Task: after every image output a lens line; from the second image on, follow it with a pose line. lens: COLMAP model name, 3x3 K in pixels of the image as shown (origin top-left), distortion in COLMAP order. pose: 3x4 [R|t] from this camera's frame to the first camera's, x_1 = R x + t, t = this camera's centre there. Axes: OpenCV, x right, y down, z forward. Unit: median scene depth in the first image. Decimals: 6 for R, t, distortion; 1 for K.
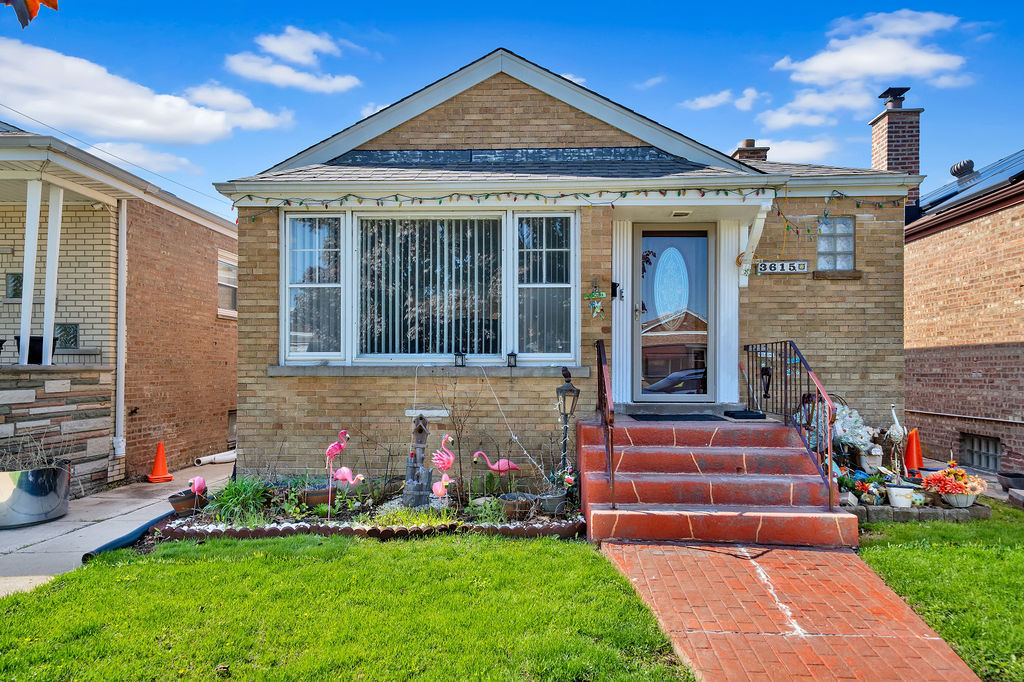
lens RADIAL K [[625.1, 0, 516.1], [0, 625.1, 351.9], [0, 0, 1]] dist [0.026614, -0.000978]
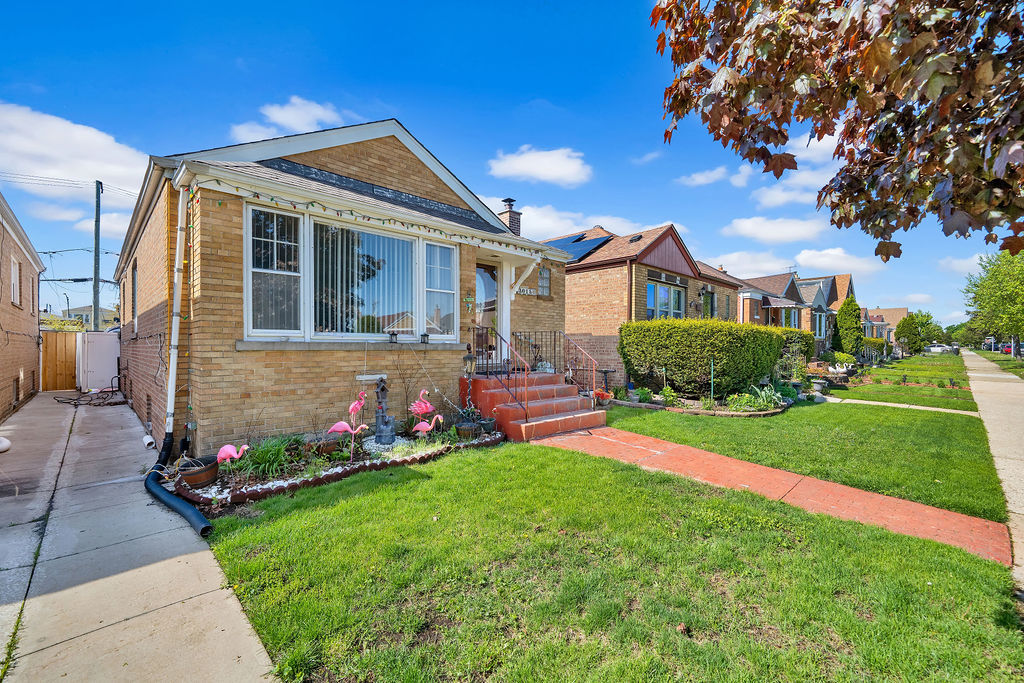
lens RADIAL K [[434.6, 0, 513.0], [0, 434.6, 341.2], [0, 0, 1]] dist [-0.001413, 0.000002]
pose [[0.693237, 0.008548, 0.720659, -0.605219], [-0.022265, 0.999706, 0.009559, 0.004260], [-0.720365, -0.022672, 0.693224, 0.129237]]
